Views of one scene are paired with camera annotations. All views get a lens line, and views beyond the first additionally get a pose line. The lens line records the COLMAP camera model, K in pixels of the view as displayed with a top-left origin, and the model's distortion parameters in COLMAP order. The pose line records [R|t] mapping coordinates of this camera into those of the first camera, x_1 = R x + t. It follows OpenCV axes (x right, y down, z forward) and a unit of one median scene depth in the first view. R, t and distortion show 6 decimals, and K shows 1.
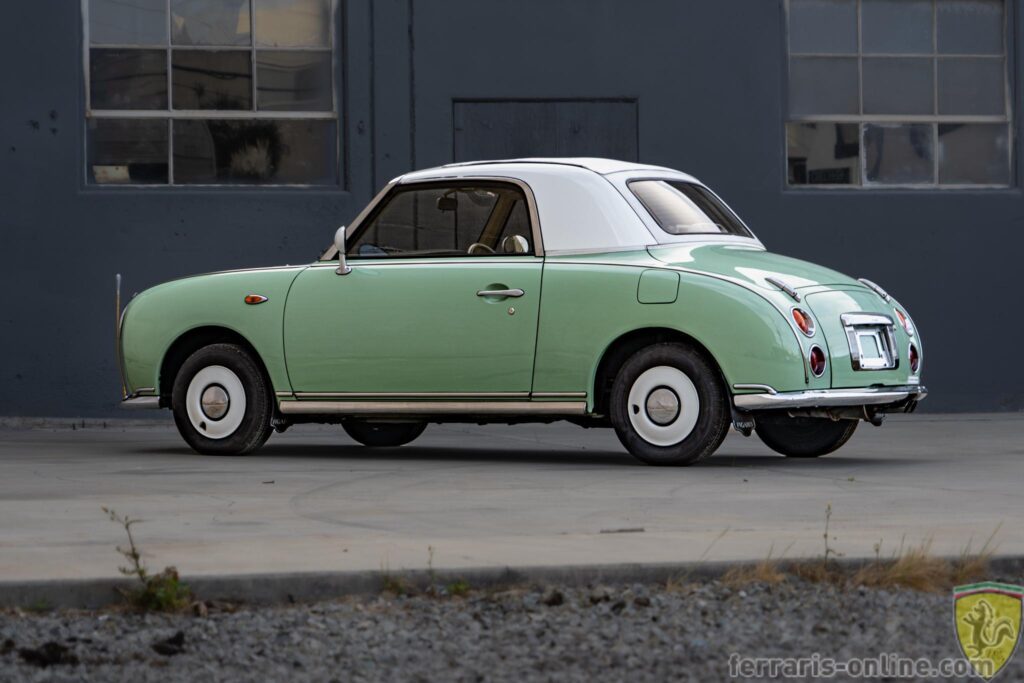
lens RADIAL K [[2787.5, 0, 520.0], [0, 2787.5, 348.9], [0, 0, 1]] dist [0.066466, 0.000000]
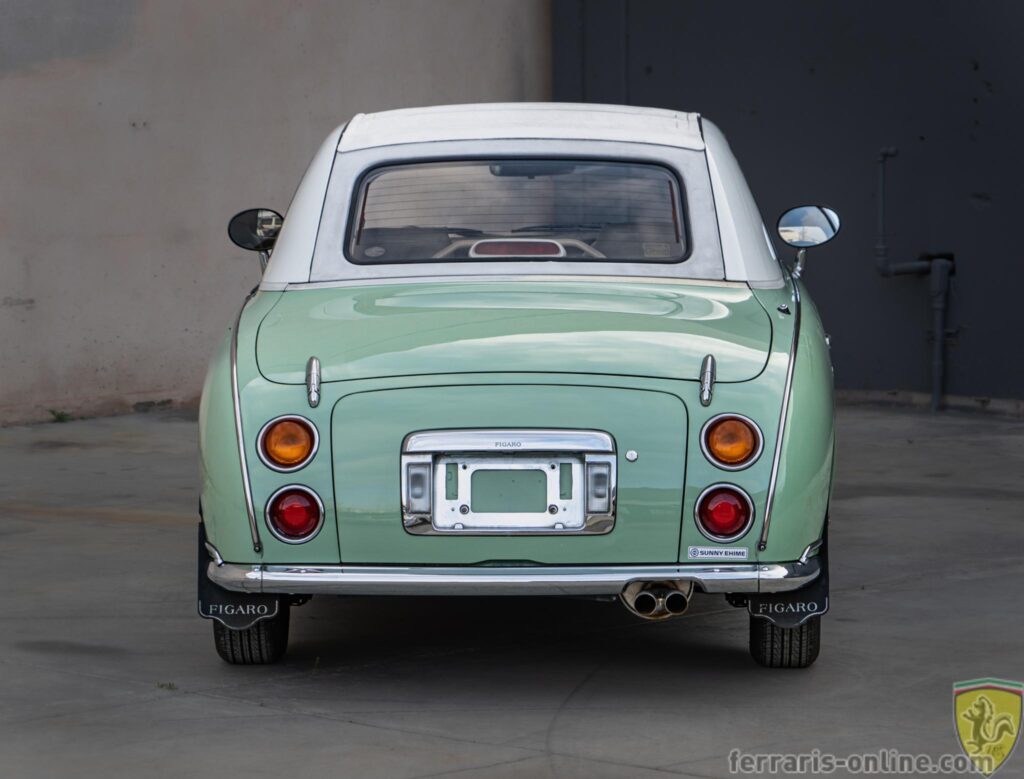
lens RADIAL K [[4580.6, 0, 516.0], [0, 4580.6, 391.2], [0, 0, 1]] dist [0.023196, 0.000000]
pose [[0.478974, 0.085118, -0.873693, 0.863759], [-0.002023, 0.995392, 0.095865, -0.101211], [0.877827, -0.044149, 0.476939, 0.541202]]
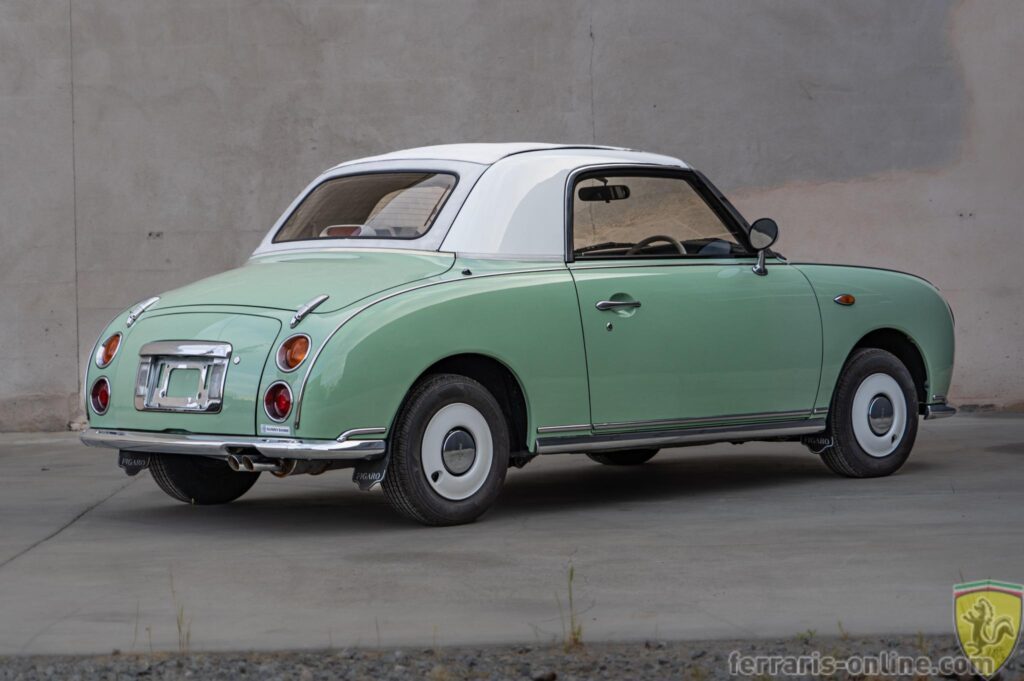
lens RADIAL K [[2787.5, 0, 554.9], [0, 2787.5, 323.1], [0, 0, 1]] dist [0.066466, 0.000000]
pose [[-0.248609, 0.030669, -0.968118, 0.837258], [0.011961, 0.999520, 0.028592, -0.037998], [0.968530, -0.004471, -0.248856, 1.237105]]
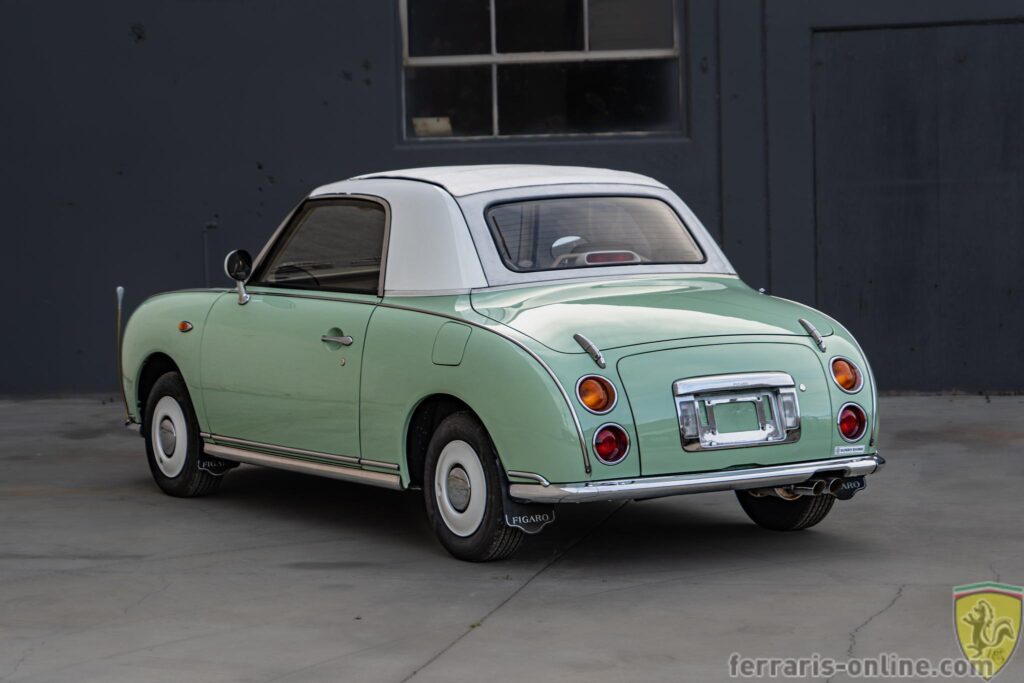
lens RADIAL K [[2787.5, 0, 572.3], [0, 2787.5, 344.4], [0, 0, 1]] dist [0.066466, 0.000000]
pose [[0.895222, 0.022523, -0.445050, 0.412910], [0.009466, 0.997535, 0.069524, -0.073019], [0.445519, -0.066452, 0.892803, 0.257160]]
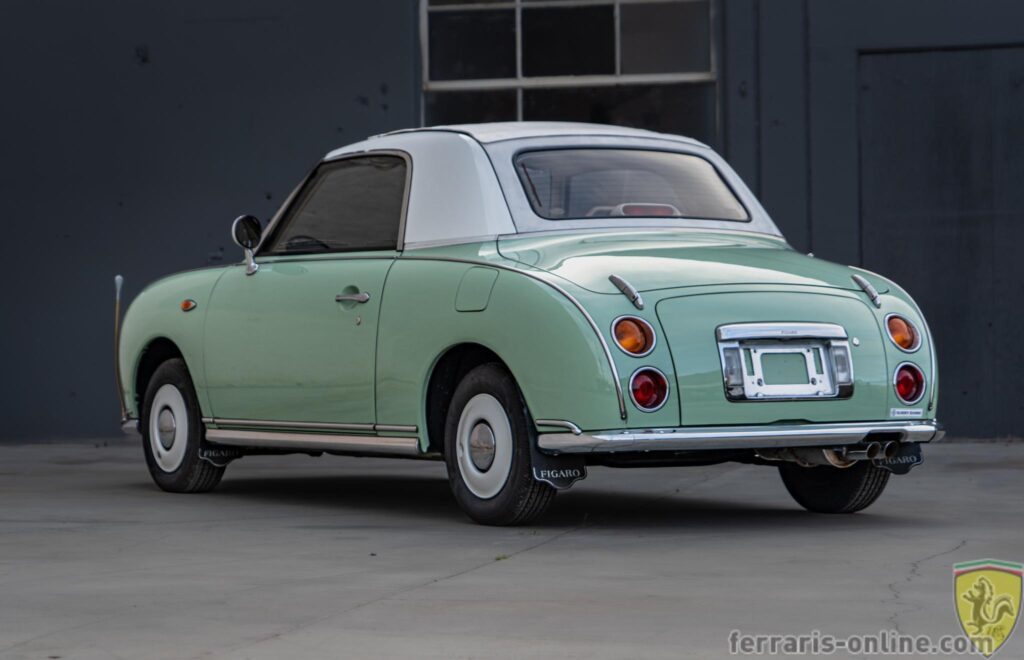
lens RADIAL K [[2942.8, 0, 563.3], [0, 2942.8, 317.4], [0, 0, 1]] dist [0.027315, 0.000000]
pose [[0.891213, -0.001518, -0.453583, 0.401510], [-0.001088, 0.999984, -0.005483, -0.009488], [0.453584, 0.005380, 0.891197, 0.269162]]
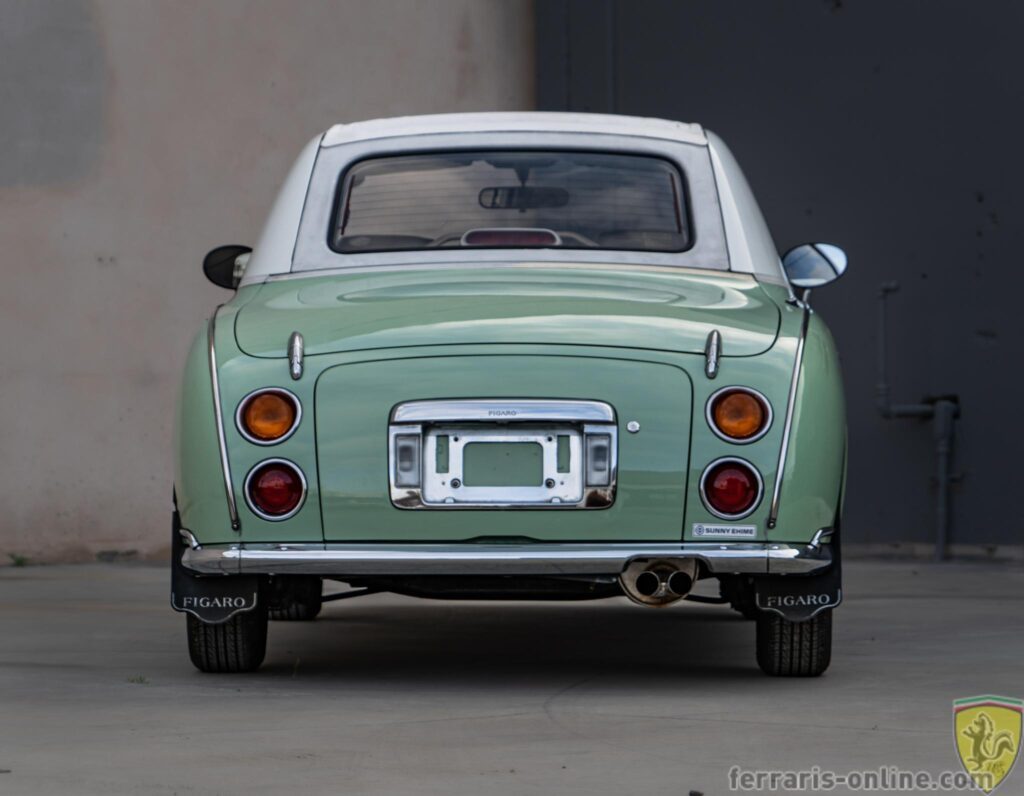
lens RADIAL K [[4734.4, 0, 511.2], [0, 4734.4, 396.2], [0, 0, 1]] dist [0.070467, 0.000000]
pose [[0.484367, 0.007948, -0.874829, 0.847444], [-0.005955, 0.999966, 0.005787, -0.017584], [0.874844, 0.002406, 0.484398, 0.544522]]
